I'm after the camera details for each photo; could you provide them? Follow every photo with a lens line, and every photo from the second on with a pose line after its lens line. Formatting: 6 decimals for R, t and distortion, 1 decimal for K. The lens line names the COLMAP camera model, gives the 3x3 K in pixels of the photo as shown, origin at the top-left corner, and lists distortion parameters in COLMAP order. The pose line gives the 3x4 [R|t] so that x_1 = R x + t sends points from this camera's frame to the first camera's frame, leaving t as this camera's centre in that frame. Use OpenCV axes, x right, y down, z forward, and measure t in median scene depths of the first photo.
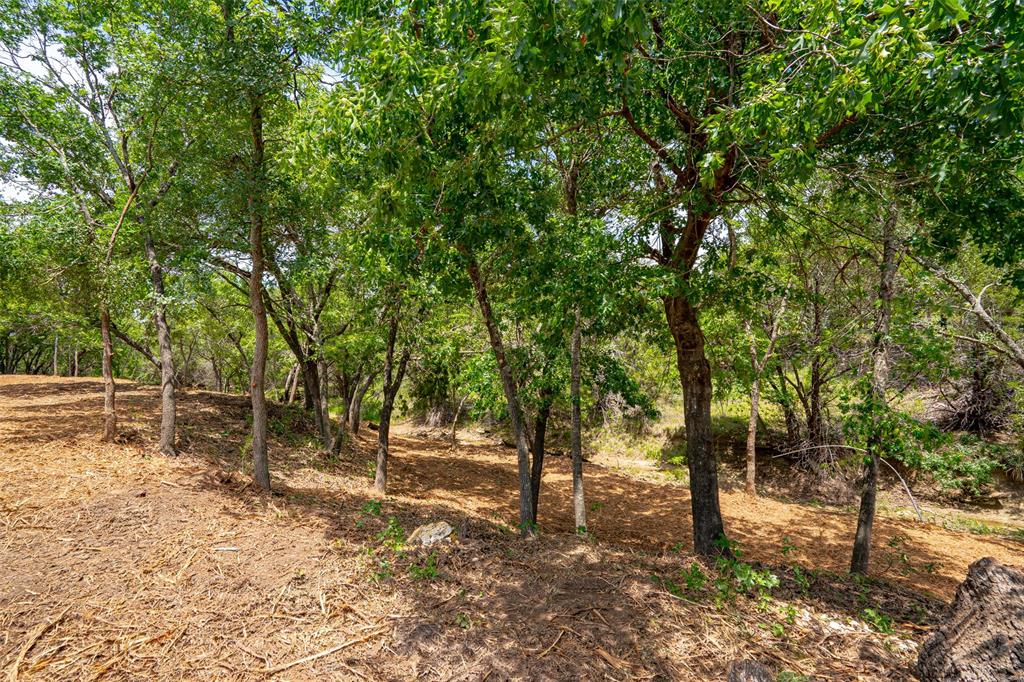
lens RADIAL K [[489.9, 0, 522.8], [0, 489.9, 340.7], [0, 0, 1]] dist [-0.038902, 0.014880]
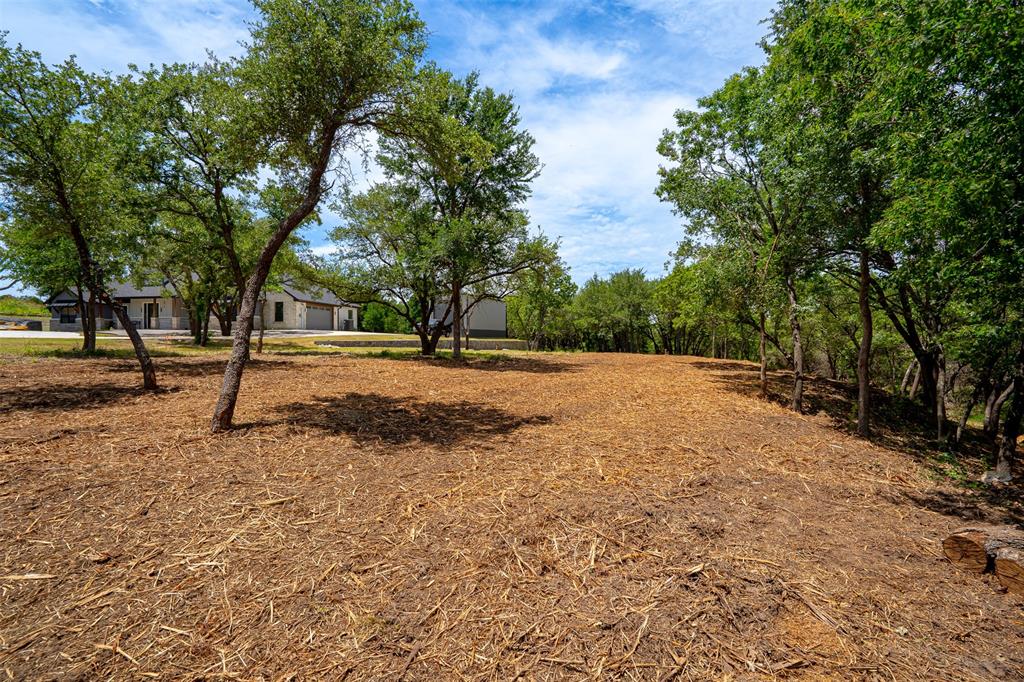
lens RADIAL K [[489.9, 0, 513.9], [0, 489.9, 339.9], [0, 0, 1]] dist [-0.038902, 0.014880]
pose [[0.411489, 0.021861, -0.911152, 0.166254], [-0.008939, 0.999761, 0.019950, -0.002638], [0.911371, -0.000064, 0.411587, -0.267326]]
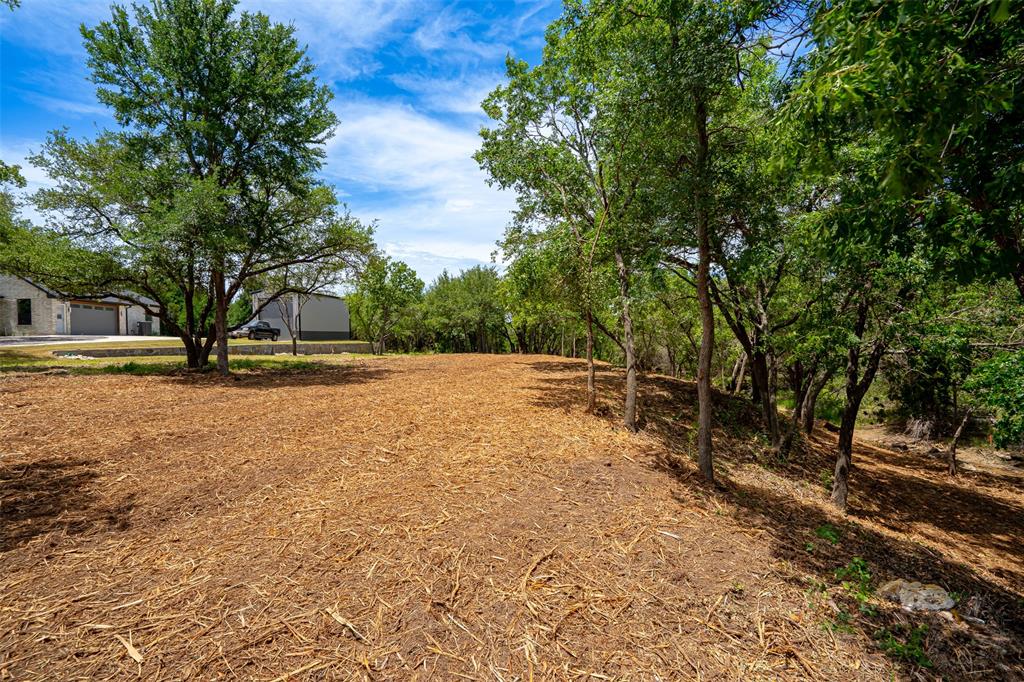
lens RADIAL K [[489.9, 0, 503.6], [0, 489.9, 343.4], [0, 0, 1]] dist [-0.038902, 0.014880]
pose [[0.624962, 0.017726, -0.780454, -0.005919], [0.005429, 0.999619, 0.027051, -0.005193], [0.780637, -0.021143, 0.624627, 0.017256]]
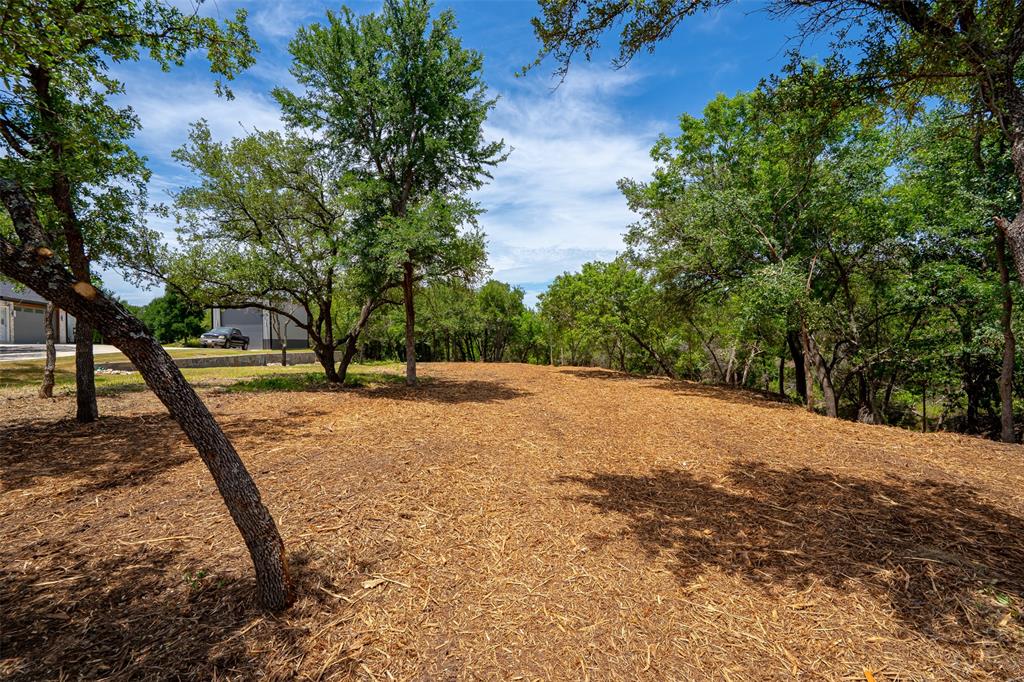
lens RADIAL K [[489.9, 0, 476.1], [0, 489.9, 347.6], [0, 0, 1]] dist [-0.038902, 0.014880]
pose [[0.798503, 0.015846, -0.601783, -0.534369], [-0.000771, 0.999680, 0.025301, -0.031062], [0.601991, -0.019739, 0.798259, -0.659970]]
